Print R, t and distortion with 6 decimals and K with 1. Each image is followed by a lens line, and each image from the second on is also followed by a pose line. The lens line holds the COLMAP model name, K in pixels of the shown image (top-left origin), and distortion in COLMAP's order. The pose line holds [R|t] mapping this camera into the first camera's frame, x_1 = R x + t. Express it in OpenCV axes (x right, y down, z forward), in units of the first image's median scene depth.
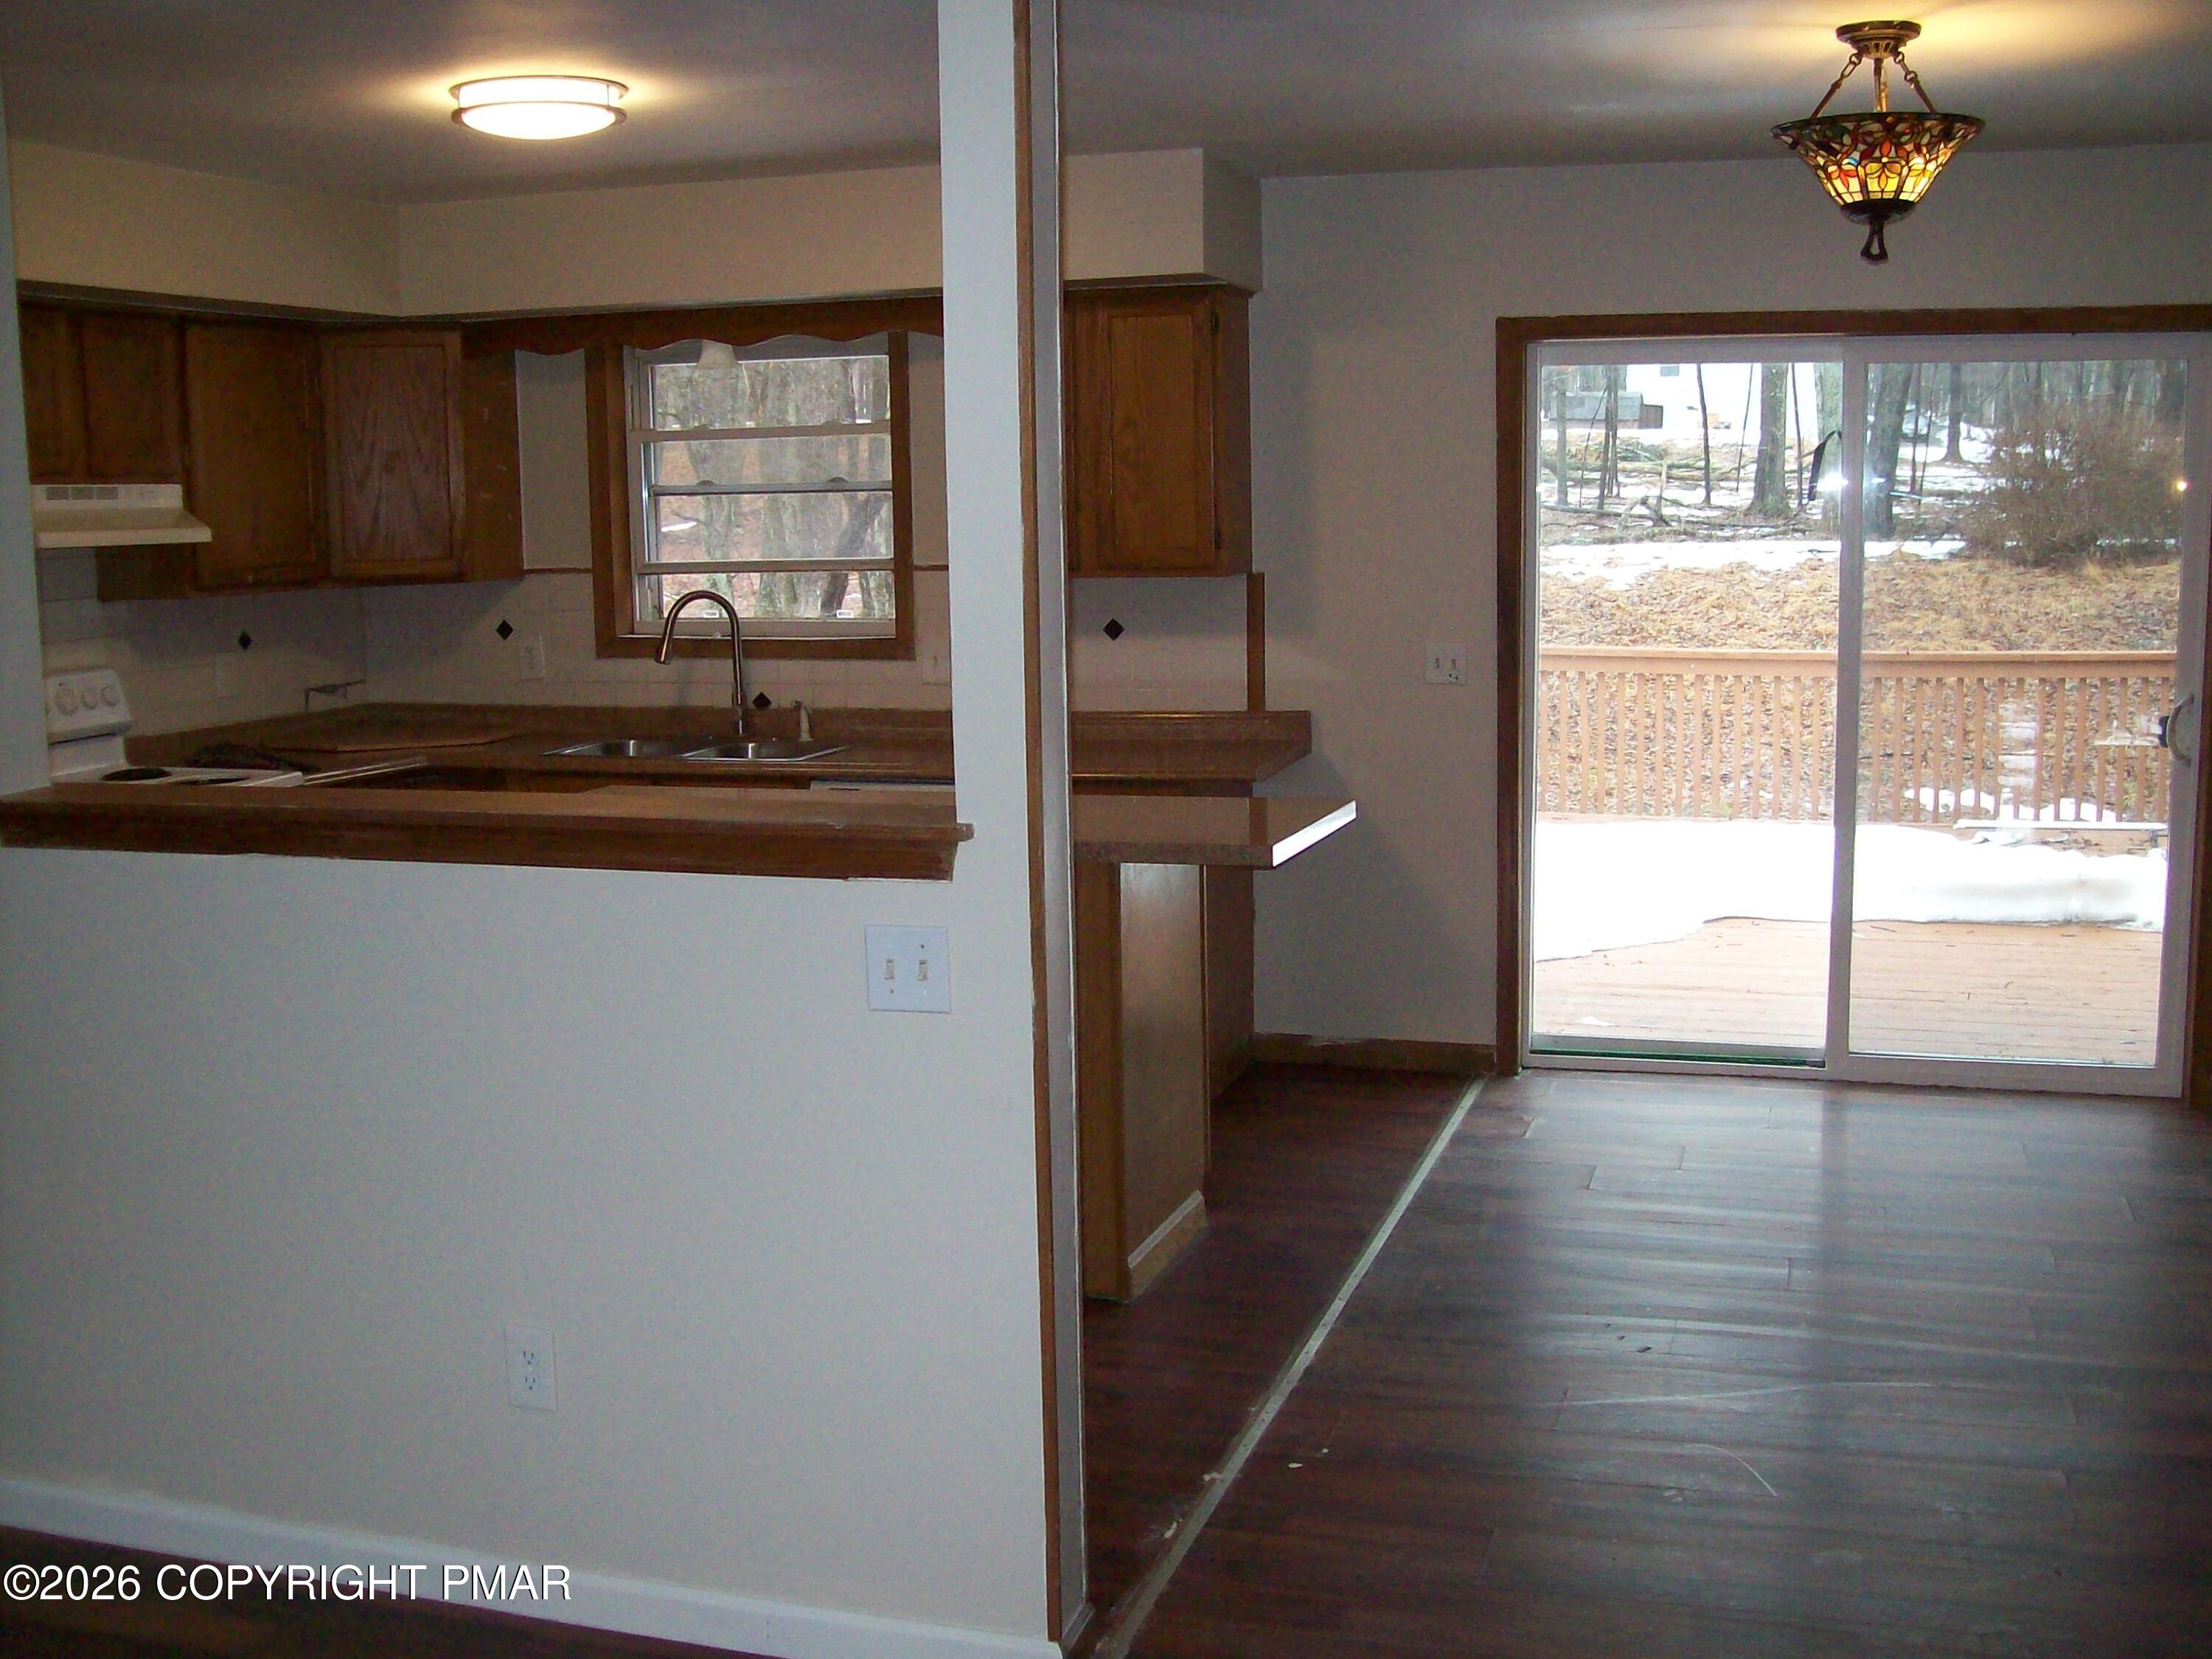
lens RADIAL K [[2371.0, 0, 1109.2], [0, 2371.0, 830.0], [0, 0, 1]] dist [-0.097852, 0.000000]
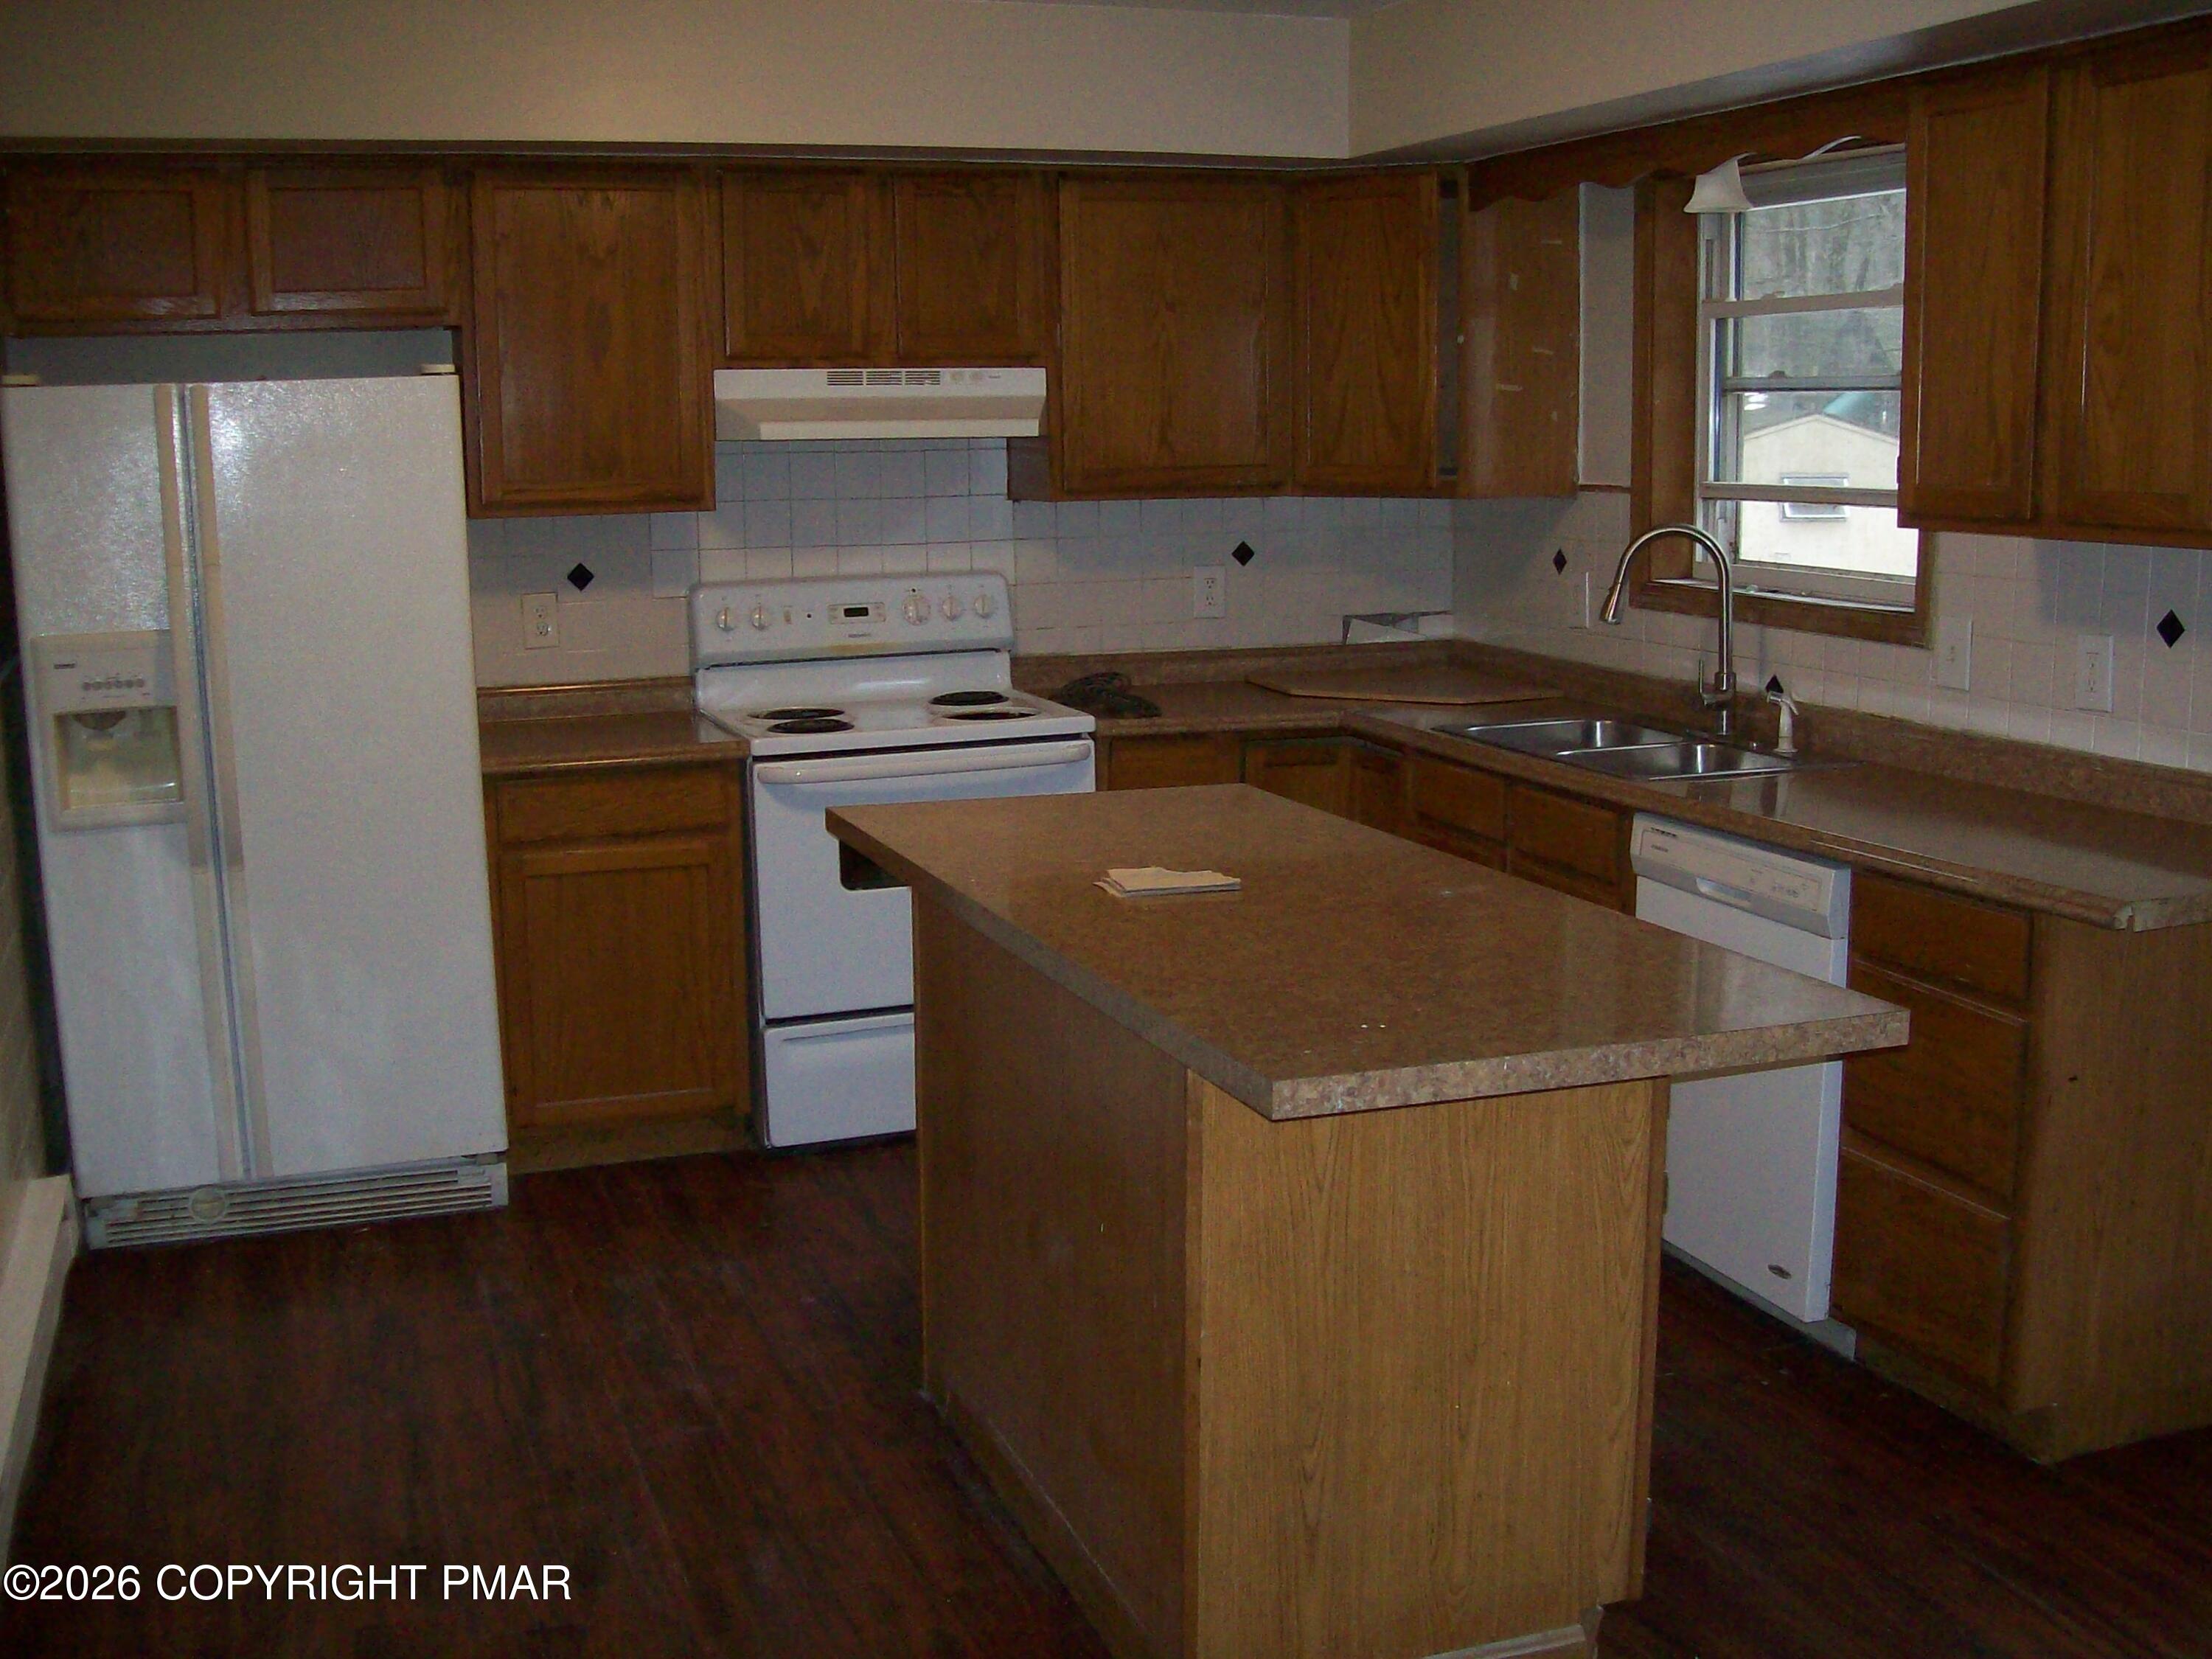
lens RADIAL K [[2371.0, 0, 1107.5], [0, 2371.0, 823.7], [0, 0, 1]] dist [-0.097852, 0.000000]
pose [[0.620163, 0.144507, -0.771049, 0.272376], [-0.112222, 0.989120, 0.095117, -0.058618], [0.776405, 0.027541, 0.629632, 0.409121]]
